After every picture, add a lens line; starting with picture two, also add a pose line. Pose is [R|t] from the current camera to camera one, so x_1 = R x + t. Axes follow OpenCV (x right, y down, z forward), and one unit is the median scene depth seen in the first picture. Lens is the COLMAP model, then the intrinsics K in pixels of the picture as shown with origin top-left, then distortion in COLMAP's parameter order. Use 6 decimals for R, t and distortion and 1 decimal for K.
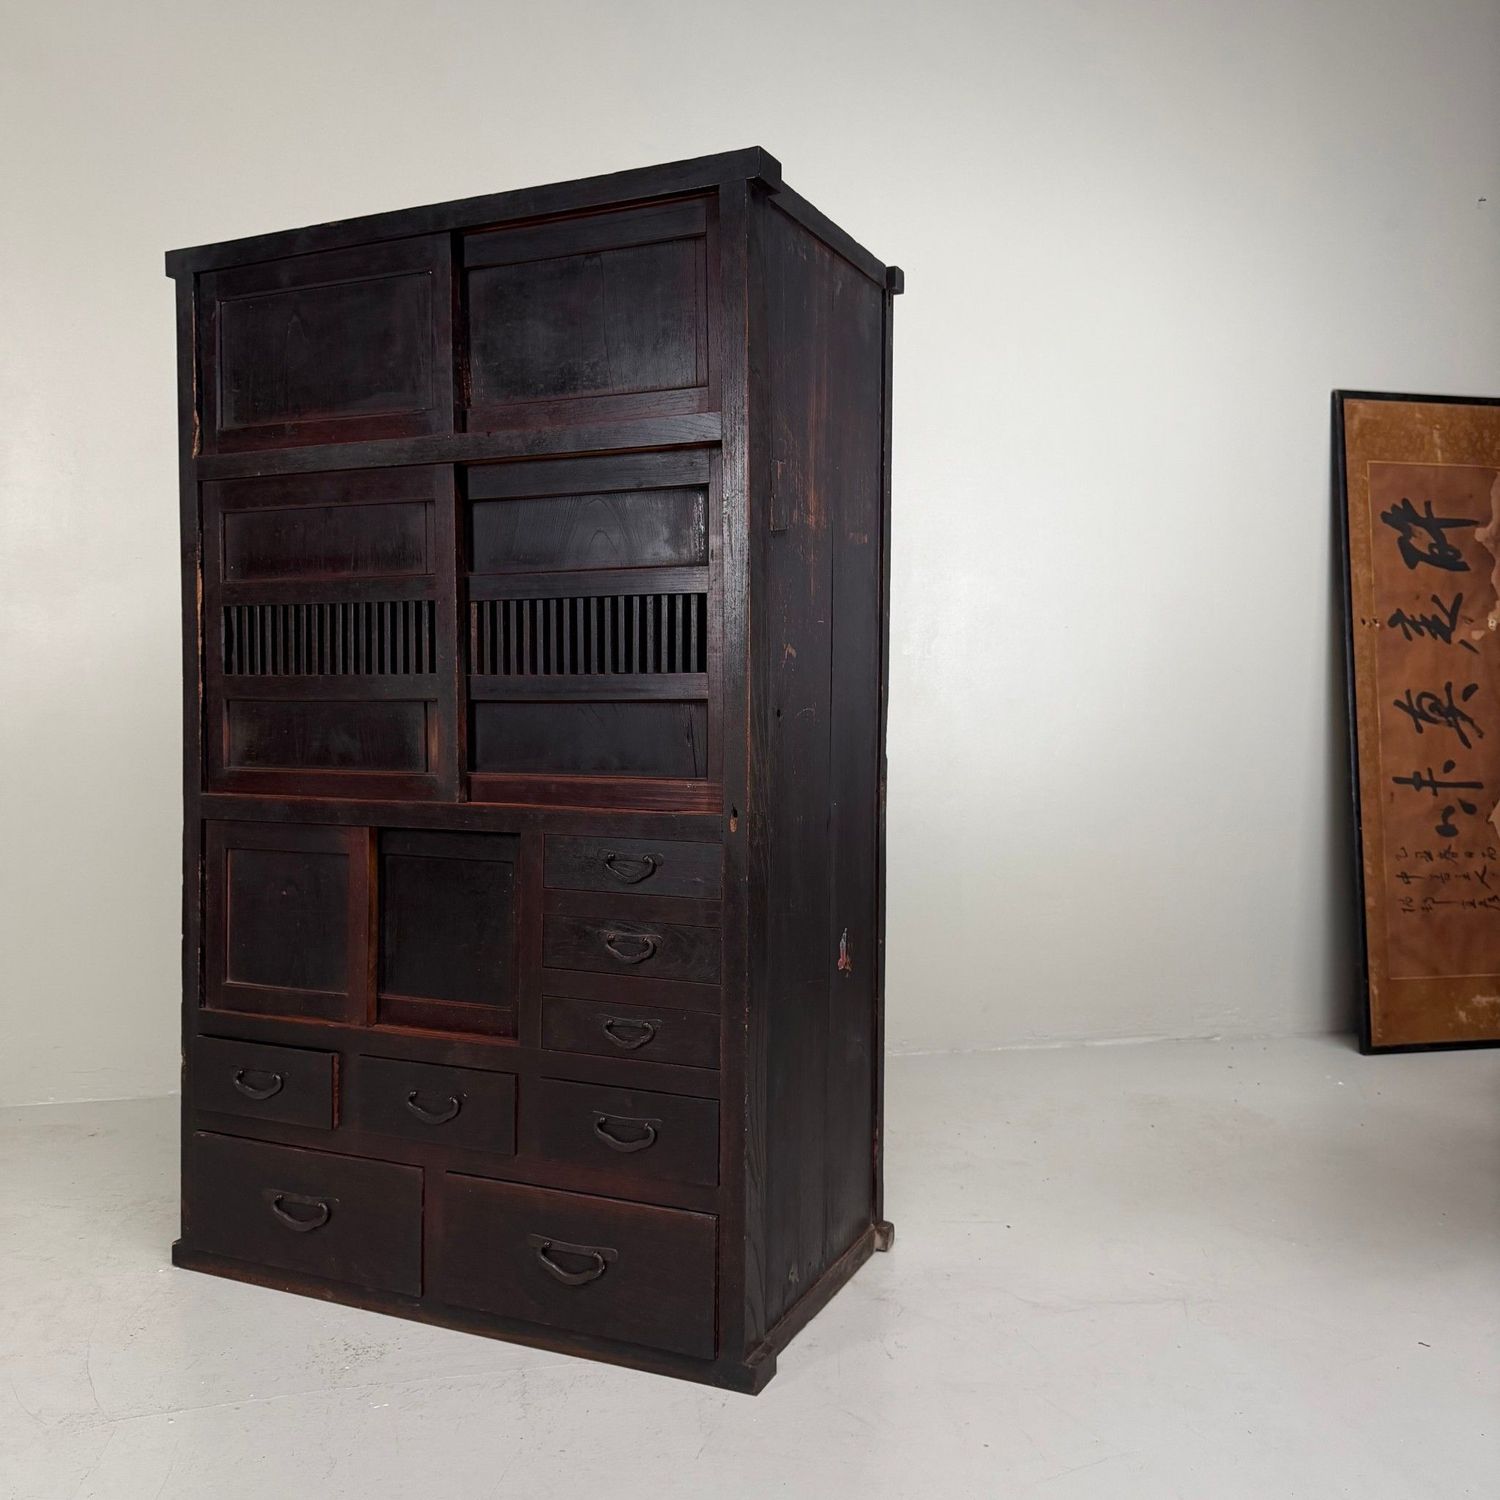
lens RADIAL K [[1401.9, 0, 750.0], [0, 1401.9, 750.0], [0, 0, 1]] dist [0.178845, -0.383658]
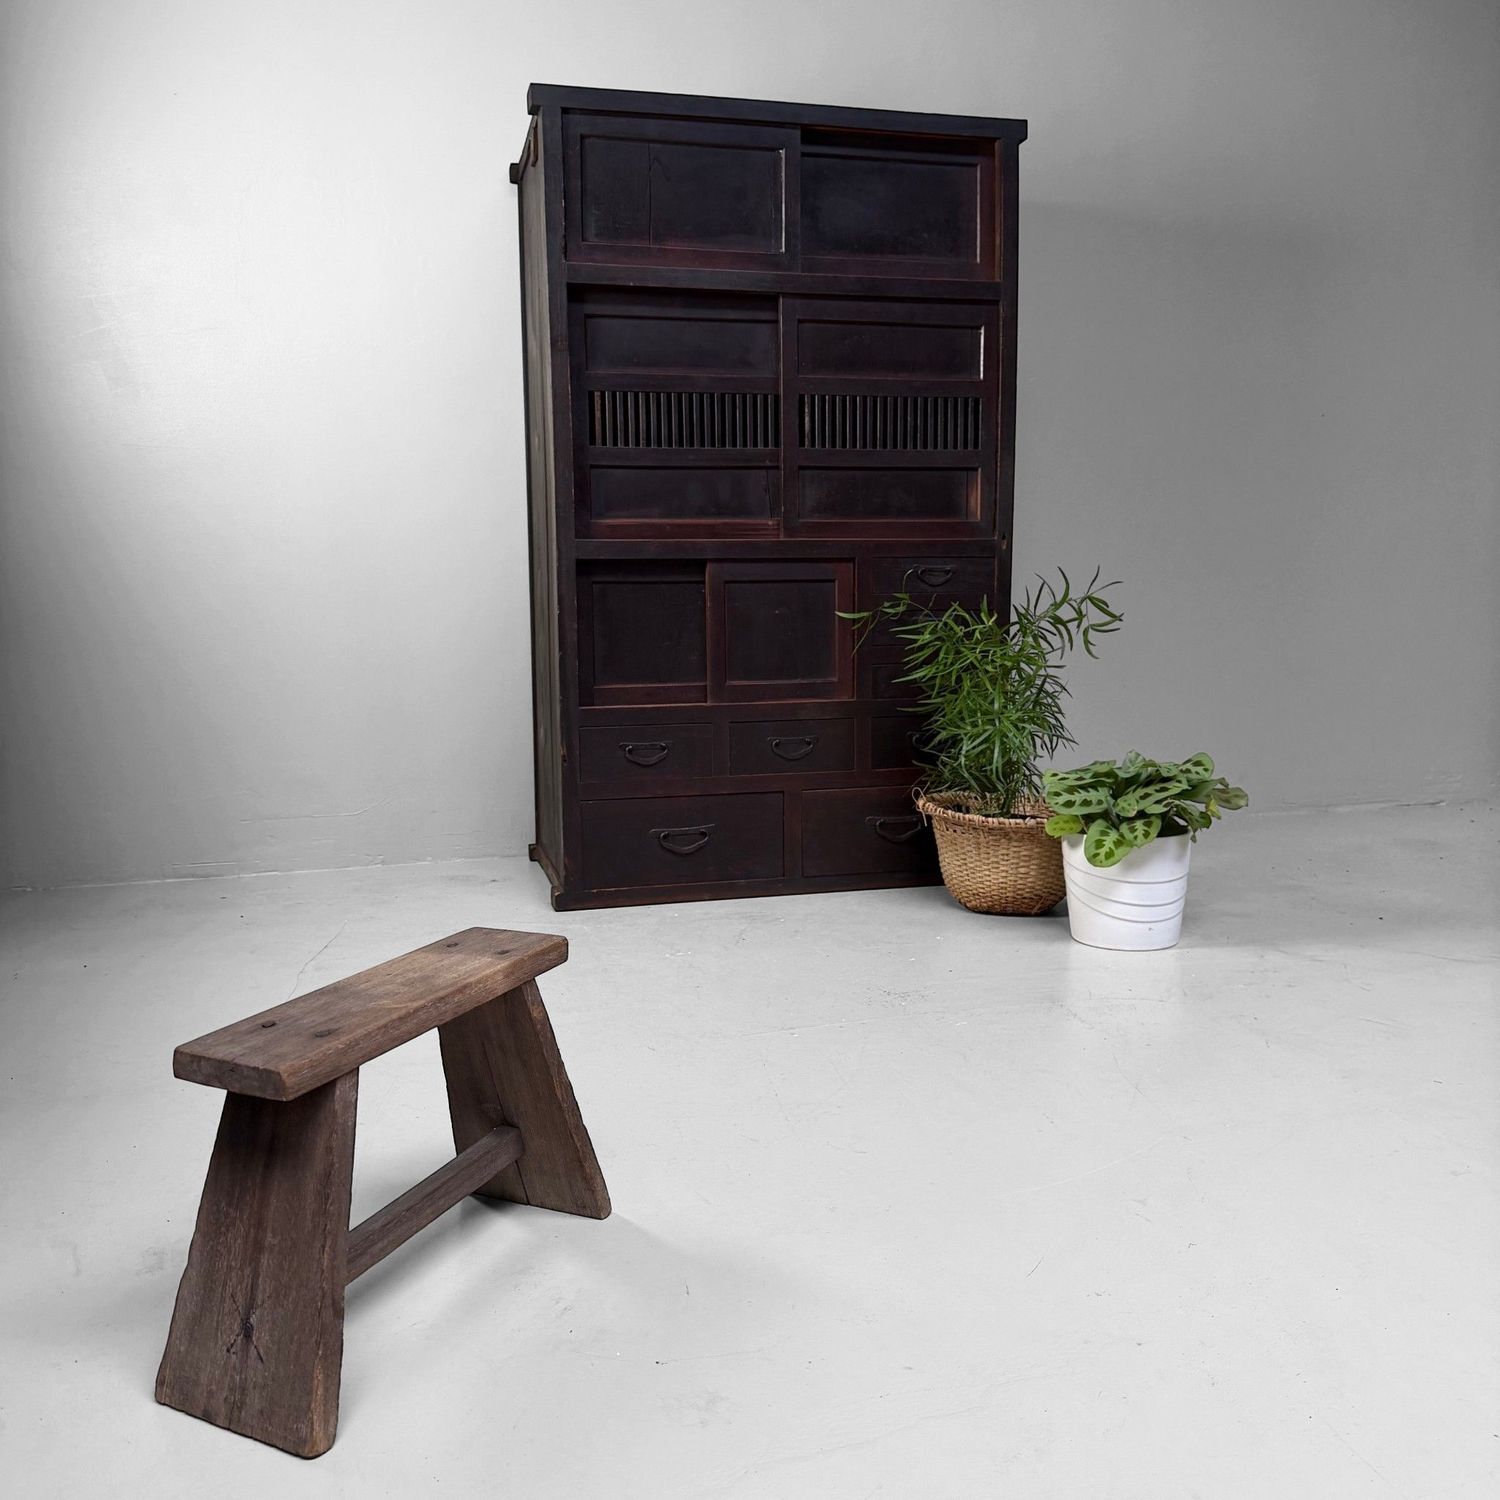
lens RADIAL K [[1401.9, 0, 750.0], [0, 1401.9, 750.0], [0, 0, 1]] dist [0.178845, -0.383658]
pose [[0.773788, -0.085797, 0.627607, -1.143604], [0.031817, 0.994798, 0.096767, 0.108311], [-0.632645, -0.054909, 0.772493, -0.089172]]
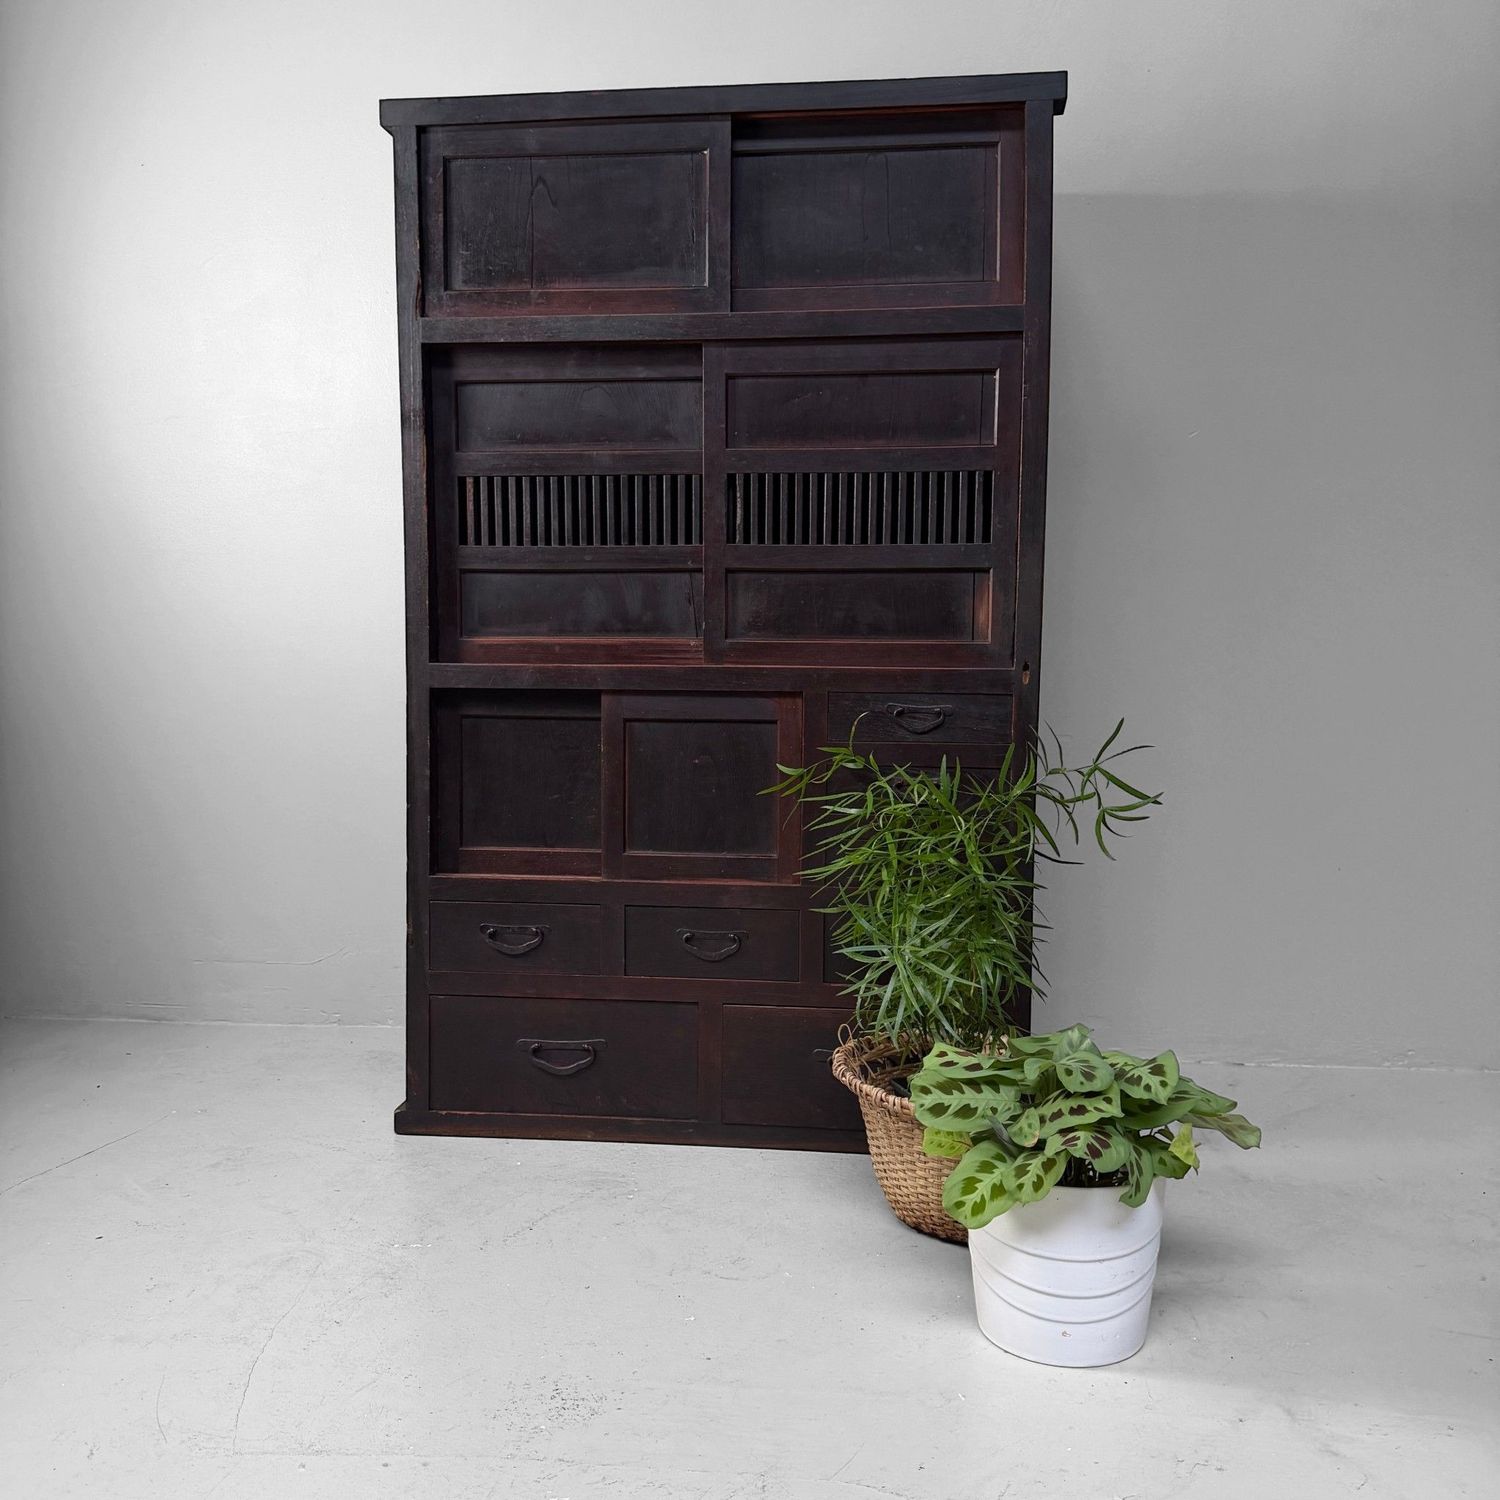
lens RADIAL K [[1401.9, 0, 750.0], [0, 1401.9, 750.0], [0, 0, 1]] dist [0.178845, -0.383658]
pose [[0.950723, -0.022354, 0.309233, -0.511050], [0.007118, 0.998708, 0.050312, 0.046704], [-0.309958, -0.045631, 0.949654, -0.018690]]
